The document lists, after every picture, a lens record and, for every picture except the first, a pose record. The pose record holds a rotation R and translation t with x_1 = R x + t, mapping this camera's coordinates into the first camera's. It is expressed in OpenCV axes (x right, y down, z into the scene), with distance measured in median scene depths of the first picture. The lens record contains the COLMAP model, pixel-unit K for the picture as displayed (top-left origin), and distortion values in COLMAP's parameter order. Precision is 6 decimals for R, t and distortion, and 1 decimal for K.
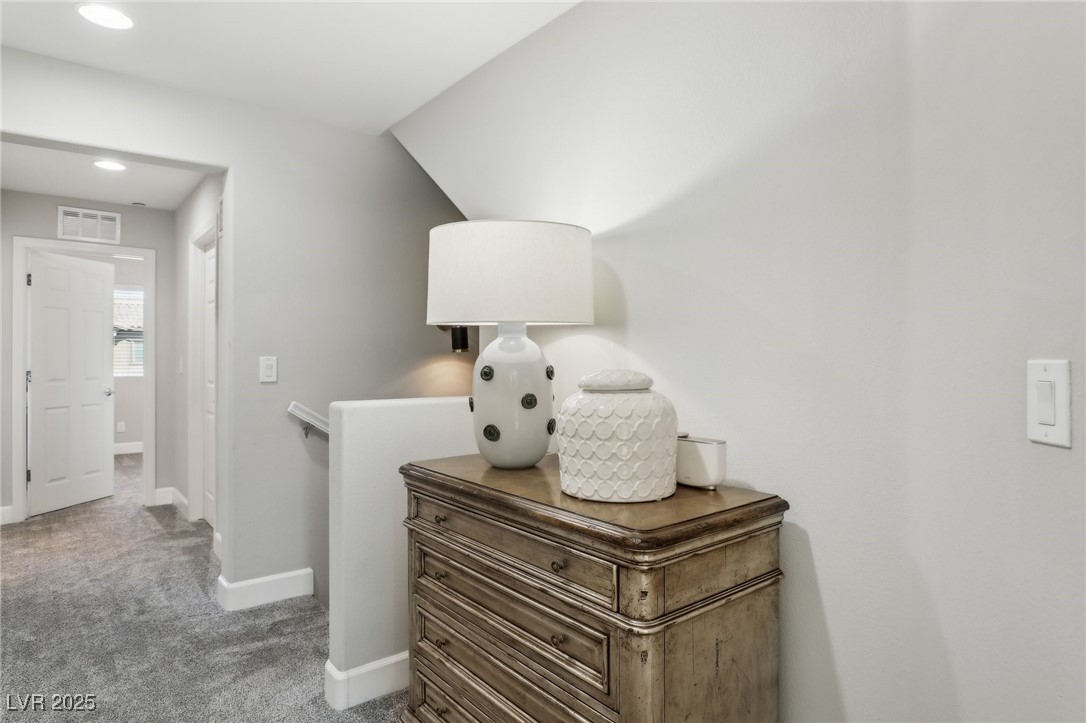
lens RADIAL K [[616.7, 0, 543.0], [0, 616.7, 361.5], [0, 0, 1]] dist [-0.000034, -0.000010]
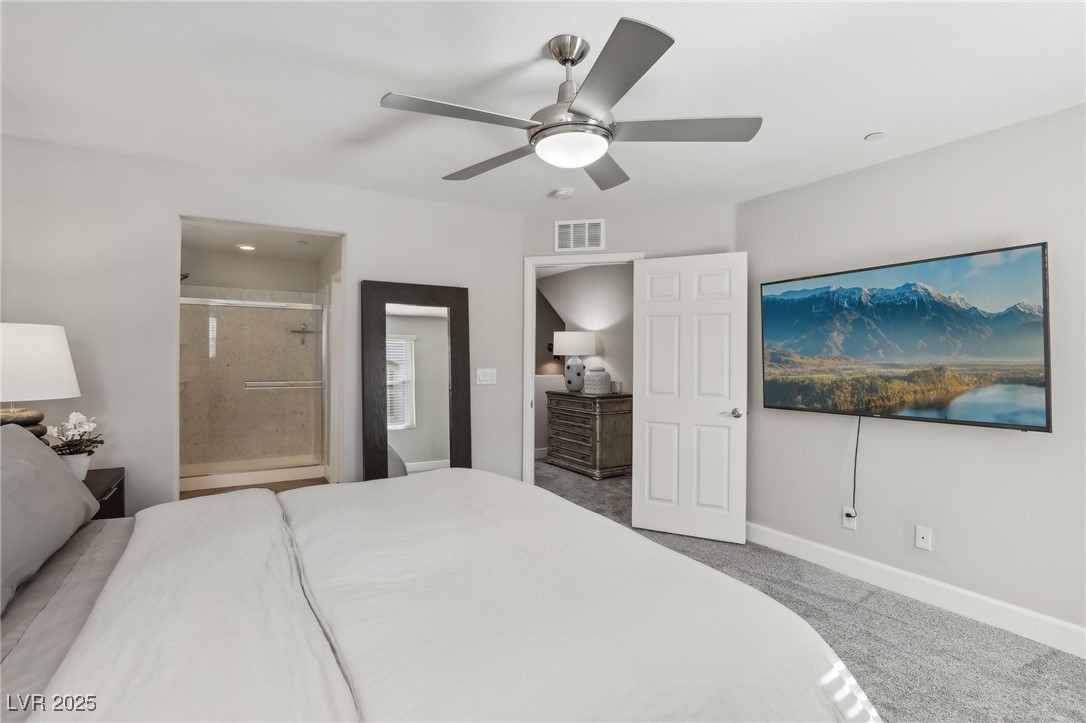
lens RADIAL K [[520.5, 0, 543.0], [0, 520.5, 361.5], [0, 0, 1]] dist [0.001082, 0.000087]
pose [[0.993043, 0.006116, -0.117591, 0.149151], [-0.006375, 0.999978, -0.001825, -0.012955], [0.117578, 0.002562, 0.993060, -2.468953]]
